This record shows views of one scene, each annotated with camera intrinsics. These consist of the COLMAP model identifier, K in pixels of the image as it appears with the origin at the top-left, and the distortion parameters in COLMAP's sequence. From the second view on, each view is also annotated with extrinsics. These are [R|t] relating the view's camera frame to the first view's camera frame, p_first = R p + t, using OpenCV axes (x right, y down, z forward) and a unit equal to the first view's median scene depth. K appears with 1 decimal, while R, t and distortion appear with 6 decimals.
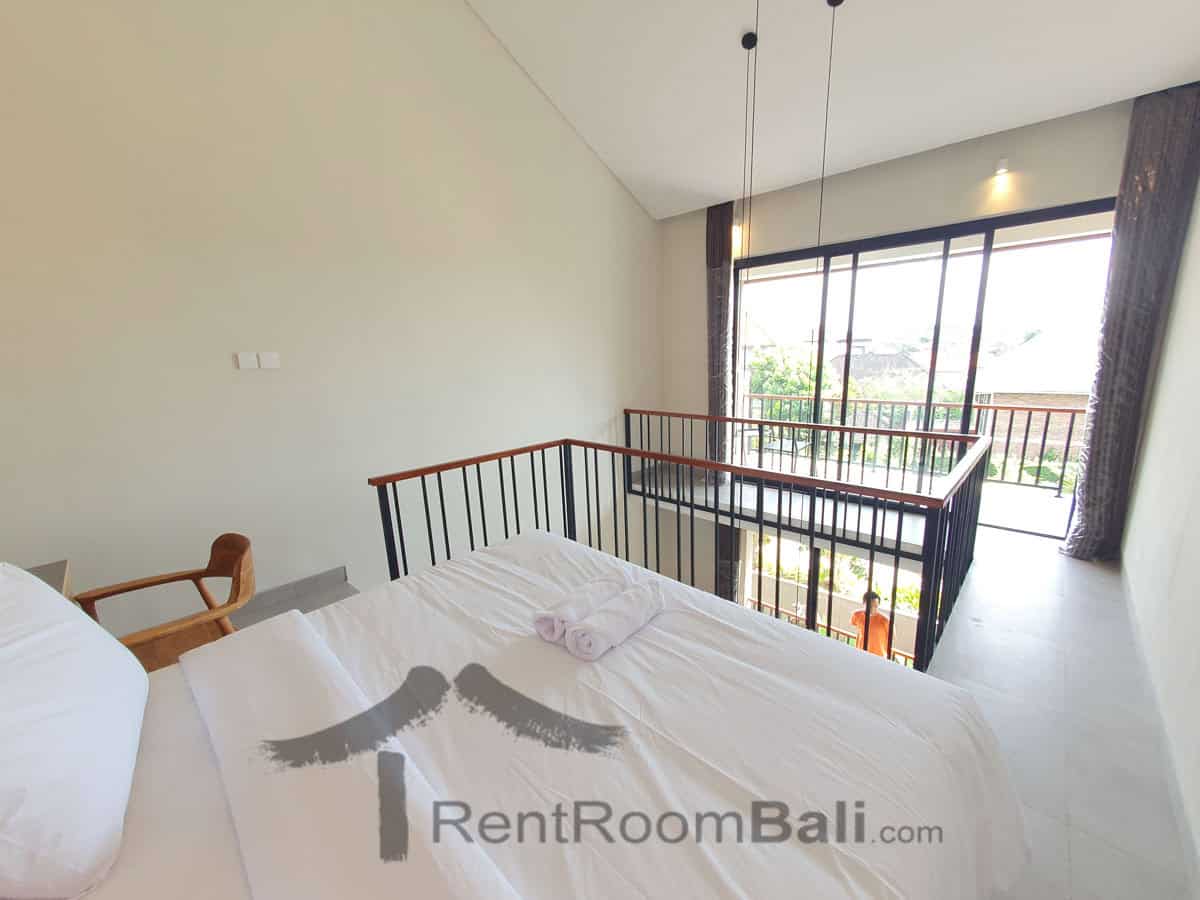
lens RADIAL K [[473.5, 0, 599.9], [0, 473.5, 451.2], [0, 0, 1]] dist [-0.001000, 0.000012]
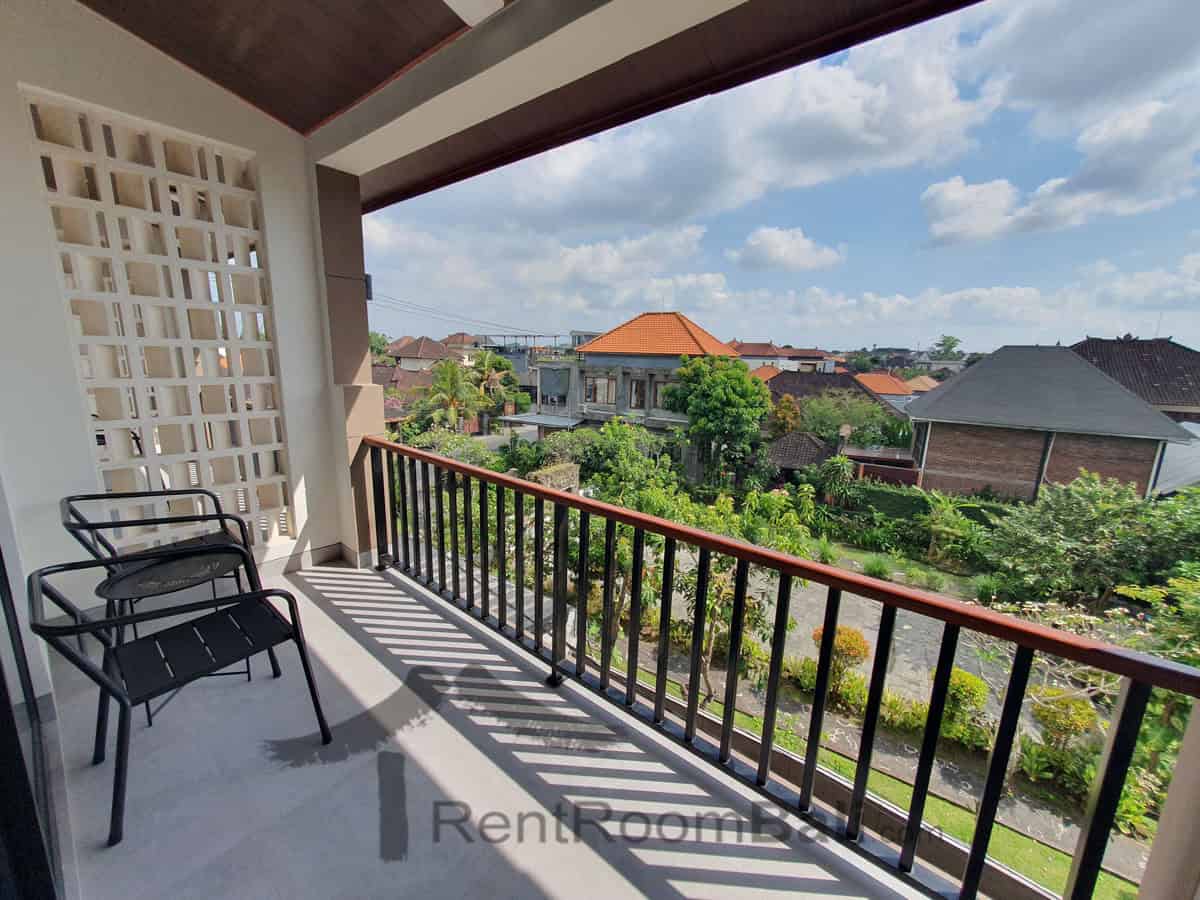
lens RADIAL K [[473.5, 0, 597.0], [0, 473.5, 449.7], [0, 0, 1]] dist [-0.001000, 0.000012]
pose [[0.996439, 0.045816, 0.070777, 0.115423], [-0.045058, 0.998909, -0.012261, -0.025334], [-0.071261, 0.009028, 0.997417, 0.125590]]
